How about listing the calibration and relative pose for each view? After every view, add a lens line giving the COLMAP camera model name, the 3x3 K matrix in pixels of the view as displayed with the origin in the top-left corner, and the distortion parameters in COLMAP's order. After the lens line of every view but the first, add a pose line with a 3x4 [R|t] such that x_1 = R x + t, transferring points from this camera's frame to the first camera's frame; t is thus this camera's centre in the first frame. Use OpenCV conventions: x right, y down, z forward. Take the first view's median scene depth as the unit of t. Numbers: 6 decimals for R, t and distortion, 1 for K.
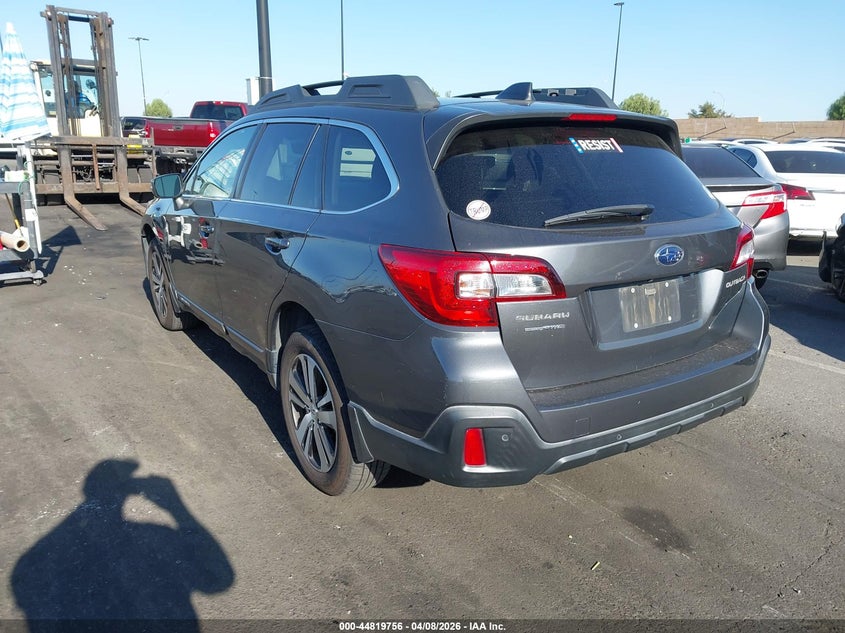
lens RADIAL K [[686.5, 0, 426.8], [0, 686.5, 310.8], [0, 0, 1]] dist [0.014360, -0.004085]
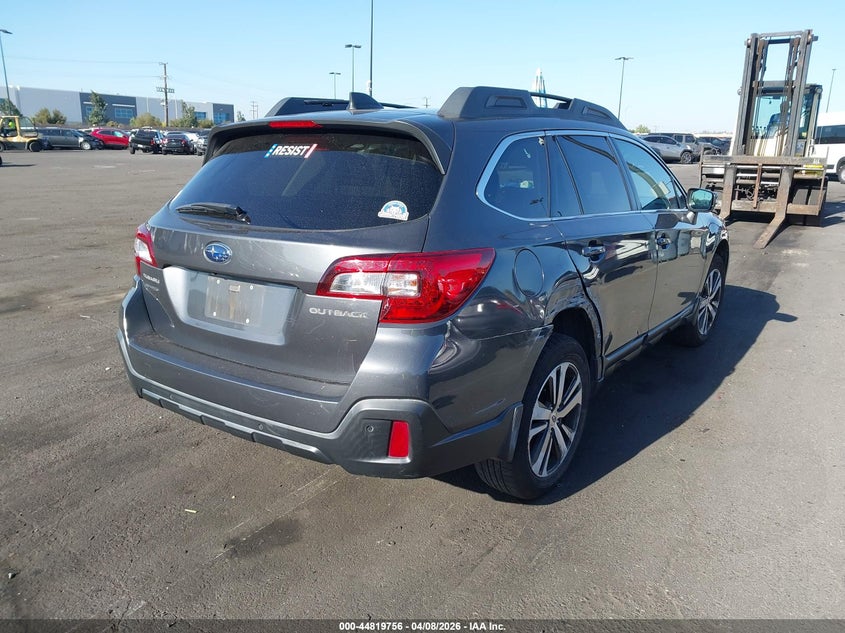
lens RADIAL K [[686.5, 0, 427.3], [0, 686.5, 316.5], [0, 0, 1]] dist [0.014360, -0.004085]
pose [[0.334557, 0.208641, -0.918989, 1.176113], [-0.232372, 0.963336, 0.134115, -0.165199], [0.913277, 0.168678, 0.370773, 0.747849]]
